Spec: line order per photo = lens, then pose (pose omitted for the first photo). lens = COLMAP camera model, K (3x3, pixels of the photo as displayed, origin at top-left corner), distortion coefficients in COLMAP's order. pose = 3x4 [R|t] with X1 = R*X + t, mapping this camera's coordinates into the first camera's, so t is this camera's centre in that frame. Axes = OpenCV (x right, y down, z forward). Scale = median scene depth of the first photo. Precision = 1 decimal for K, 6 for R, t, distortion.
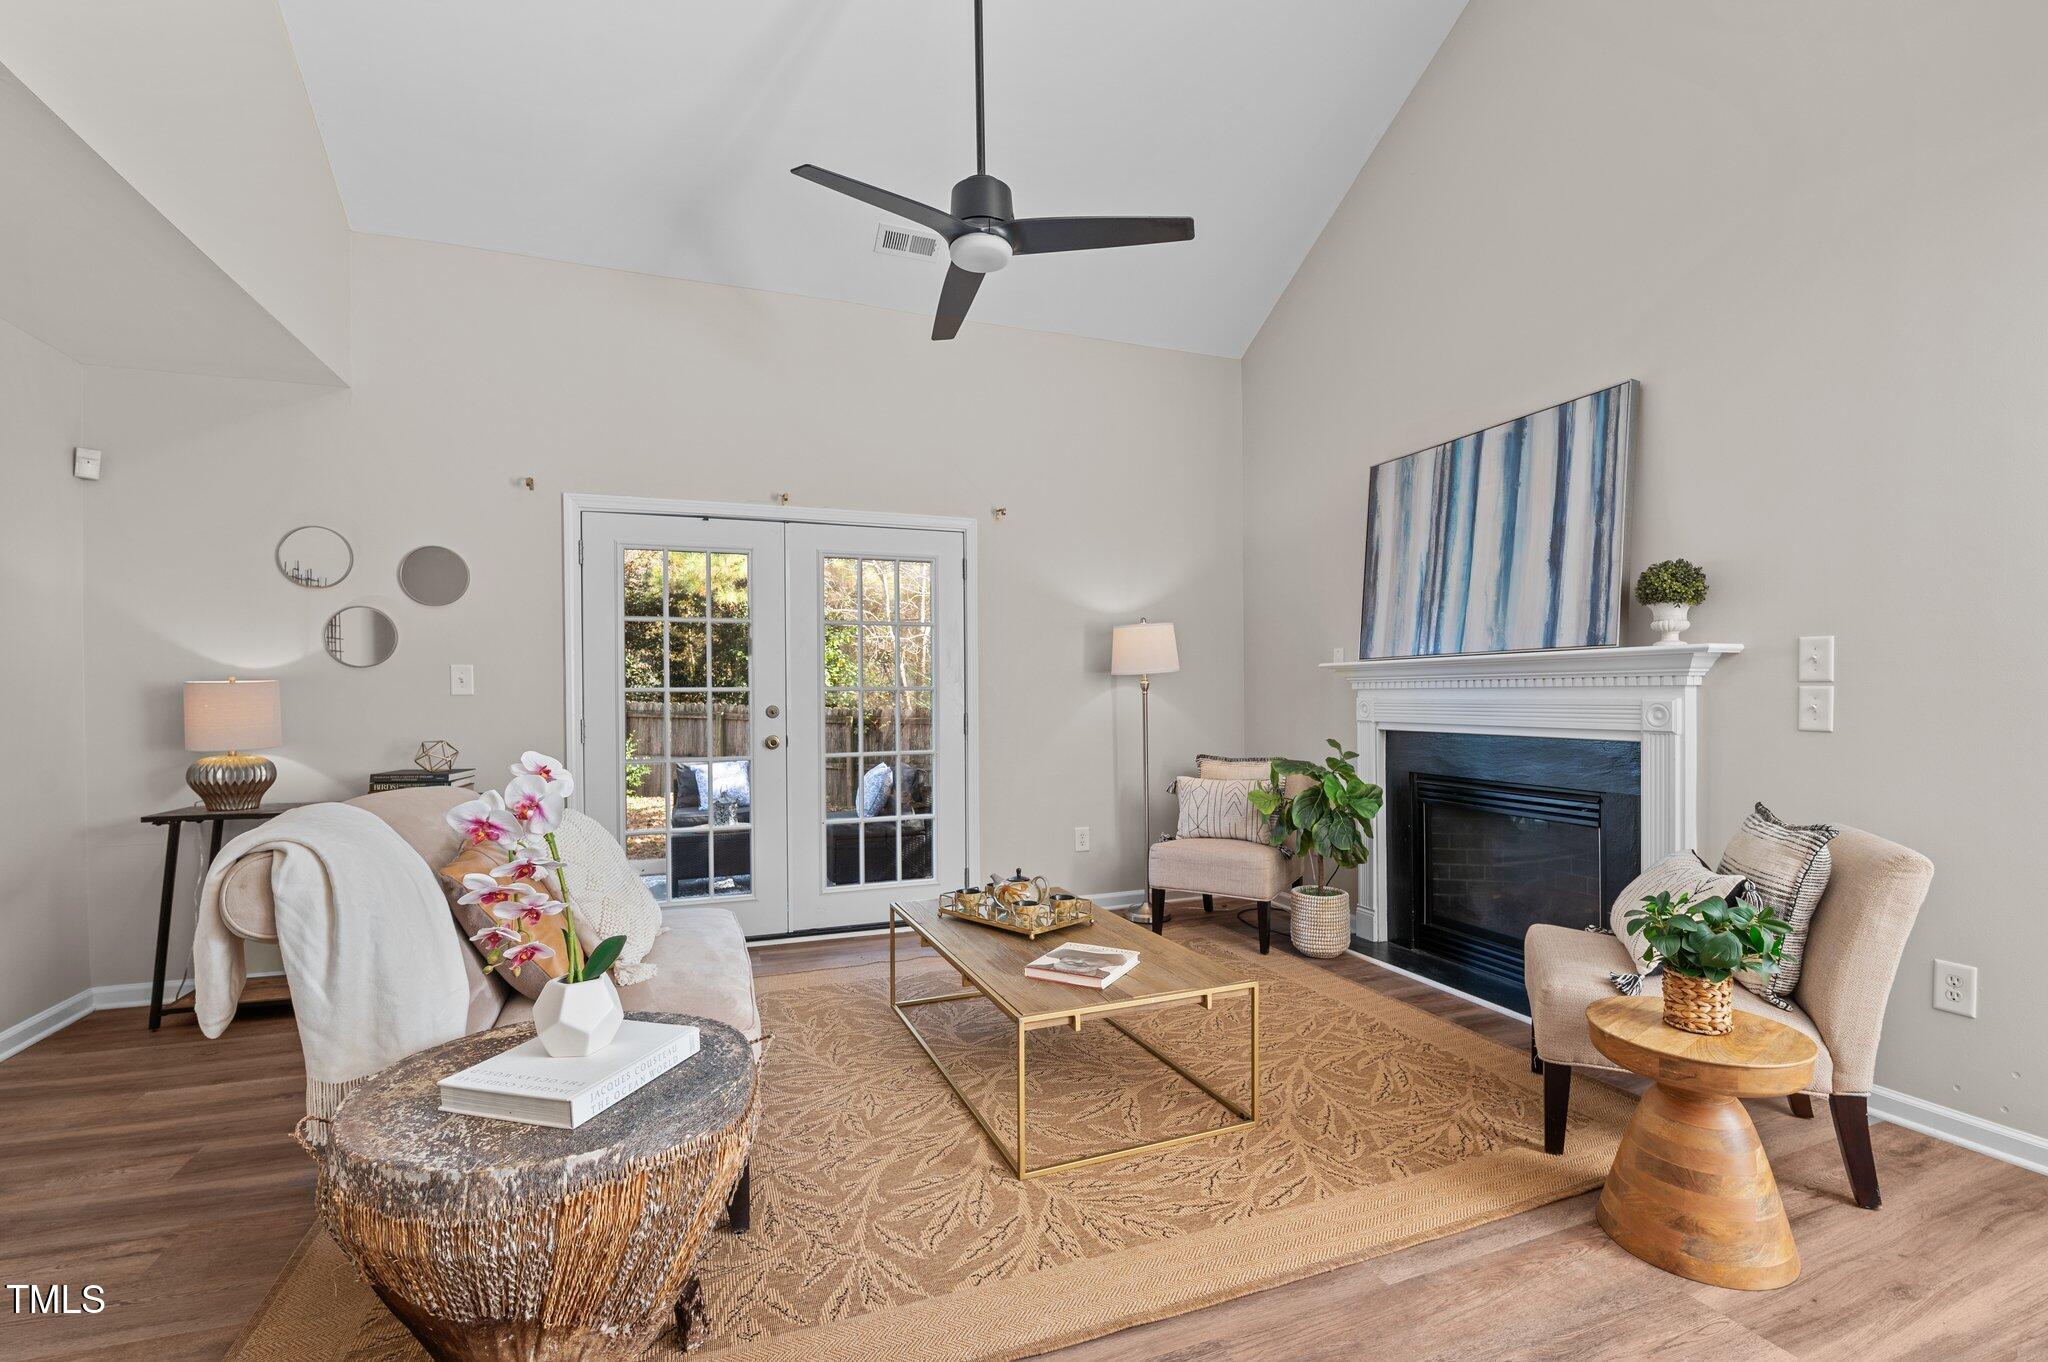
lens RADIAL K [[899.2, 0, 1024.7], [0, 899.2, 700.4], [0, 0, 1]] dist [-0.000392, -0.007148]
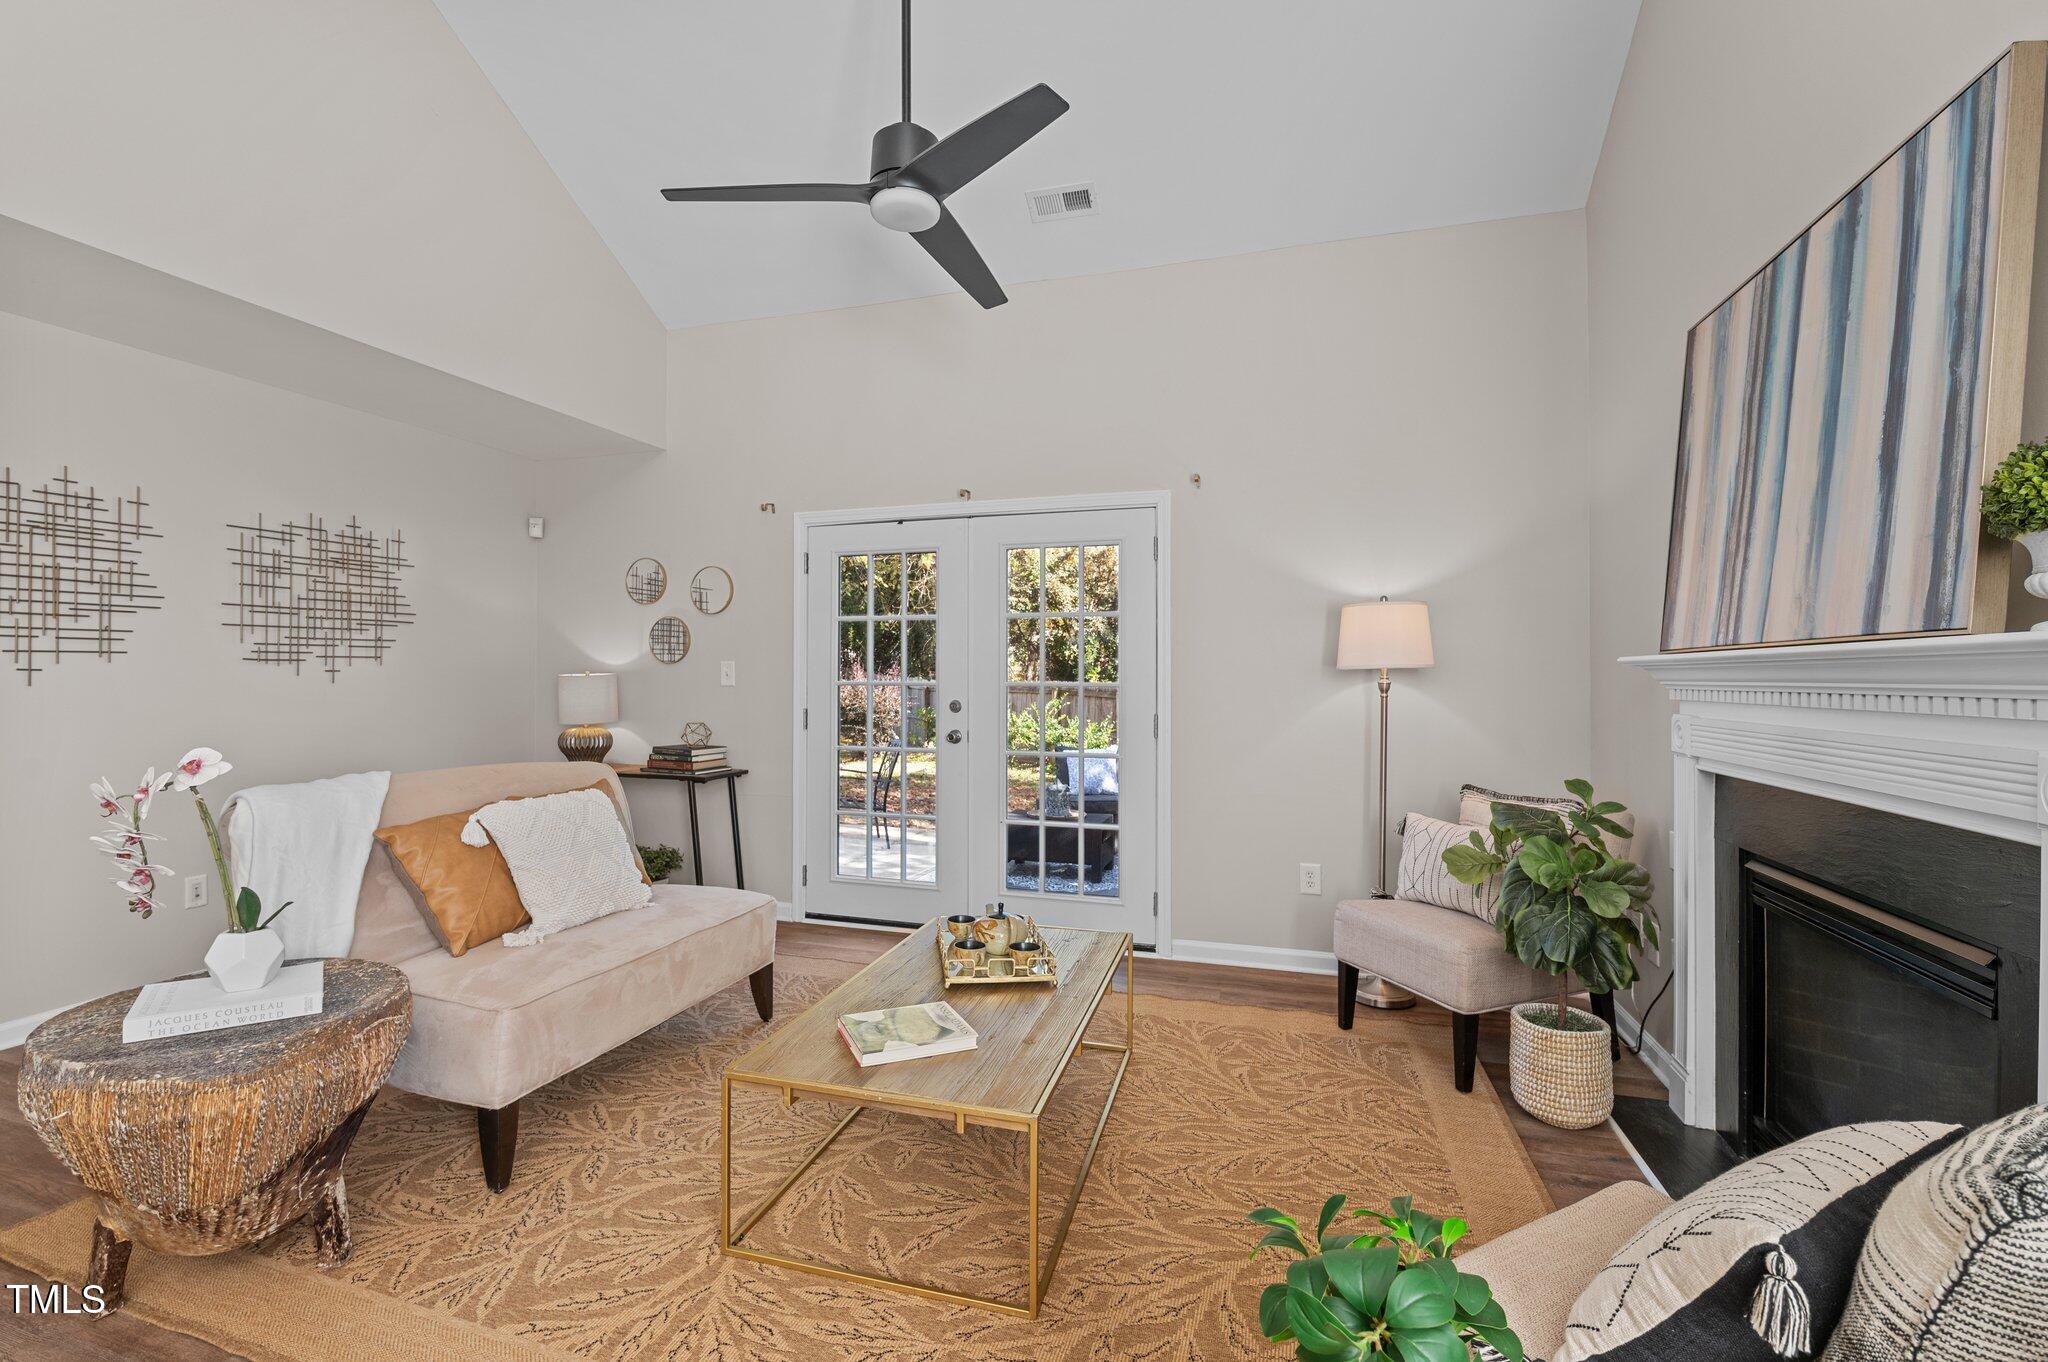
lens RADIAL K [[903.4, 0, 1003.5], [0, 903.4, 665.4], [0, 0, 1]] dist [-0.007575, -0.006852]
pose [[0.777158, 0.003390, -0.629297, 0.491767], [-0.013516, 0.999845, -0.011304, -0.027822], [0.629161, 0.017291, 0.777083, 0.301326]]
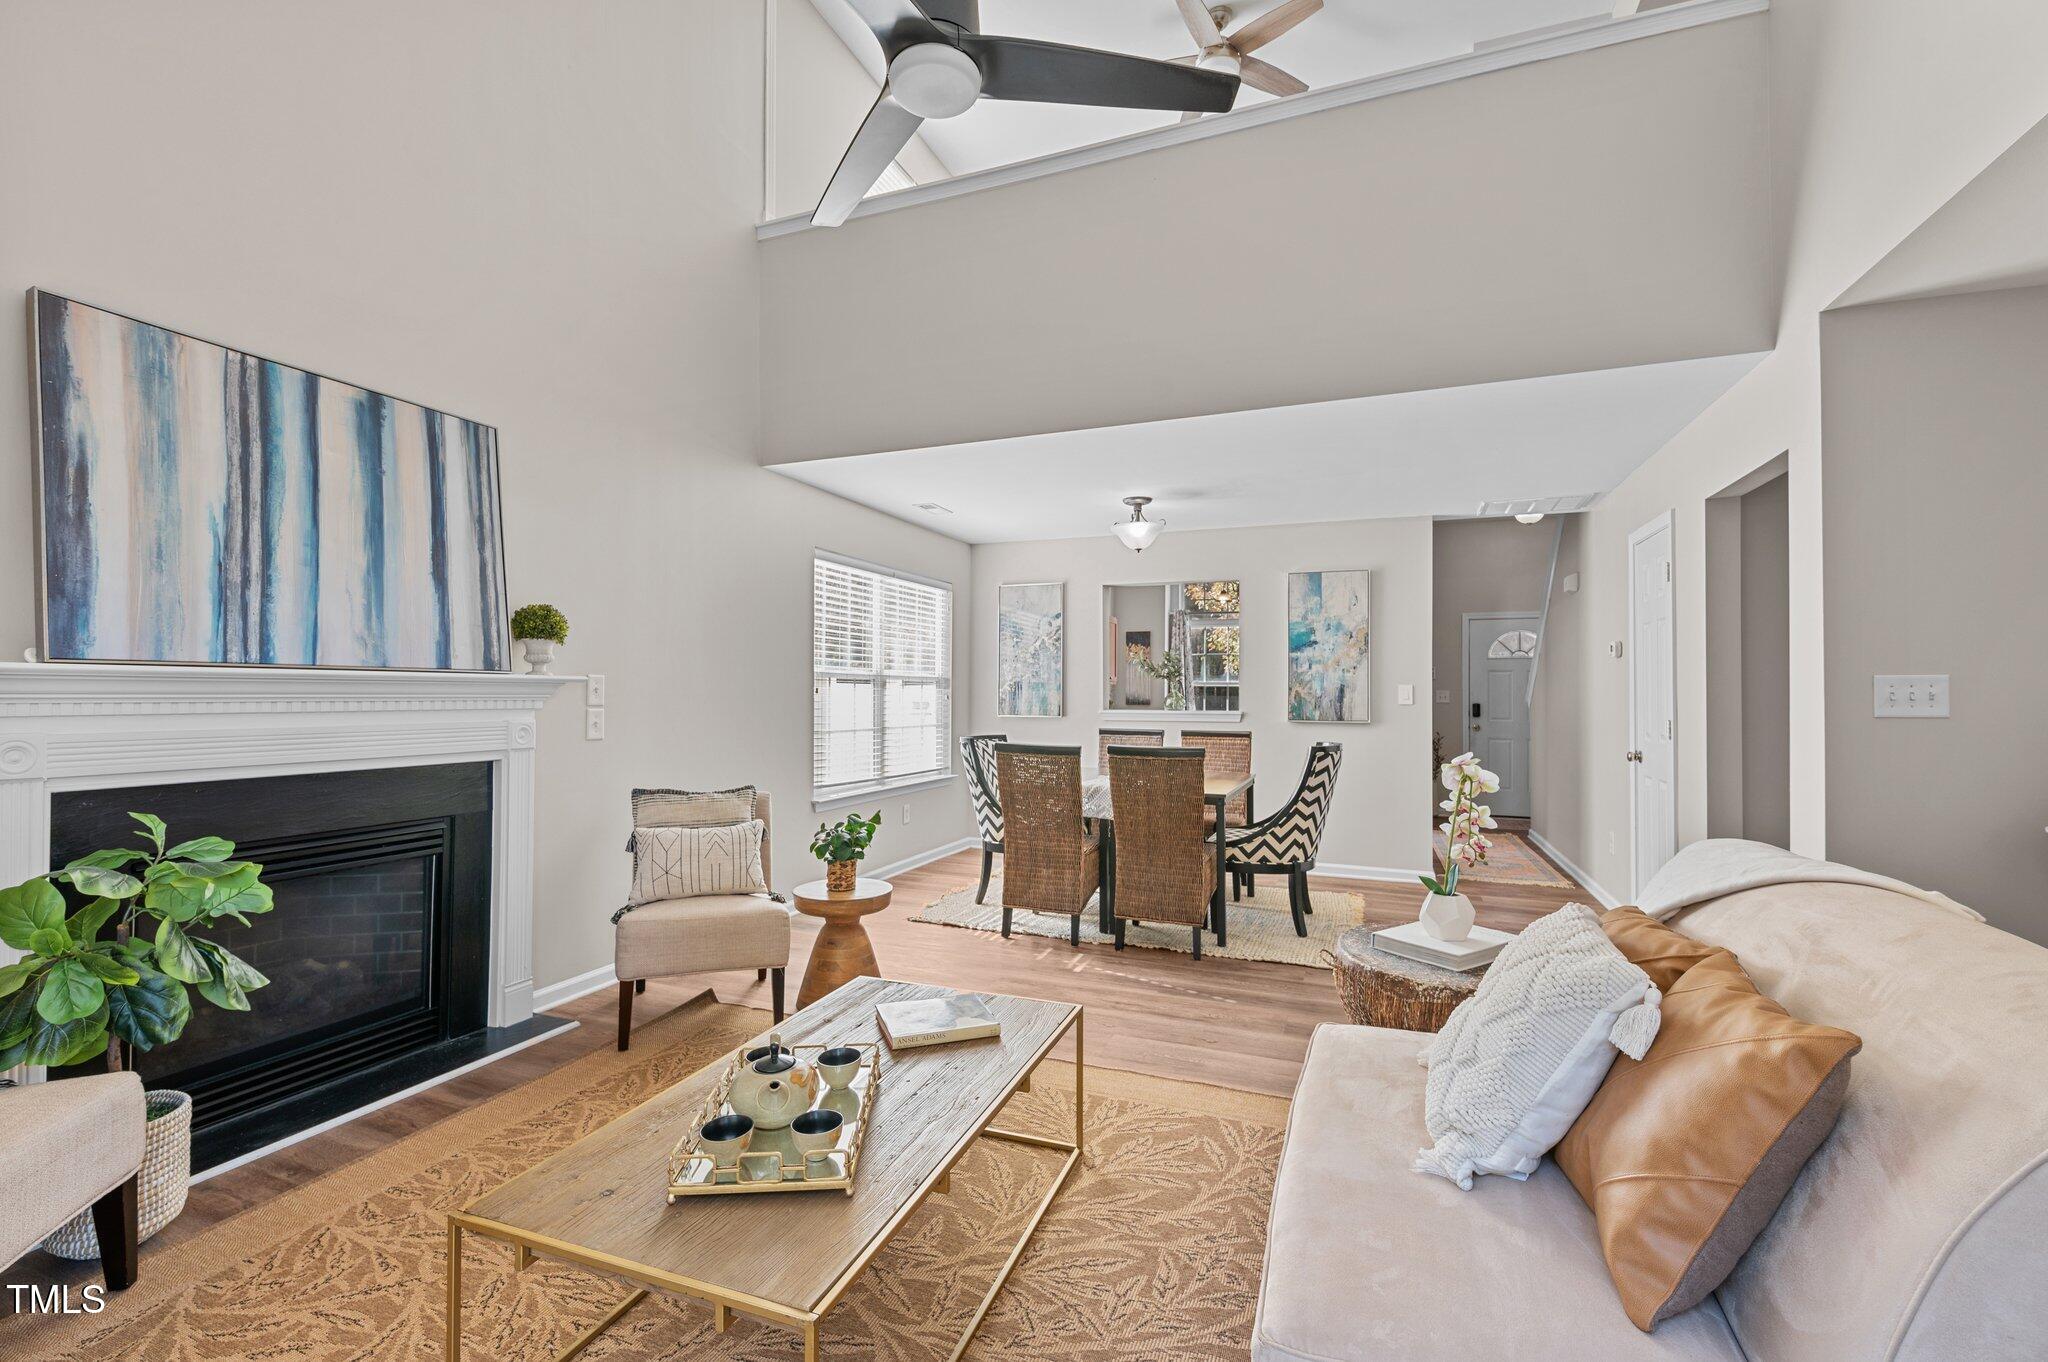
lens RADIAL K [[869.6, 0, 1022.5], [0, 869.6, 686.1], [0, 0, 1]] dist [-0.000033, -0.005093]
pose [[-0.734858, 0.015404, 0.678046, -0.444171], [0.009969, 0.999879, -0.011911, -0.022212], [-0.678148, -0.001993, -0.734923, 1.183289]]
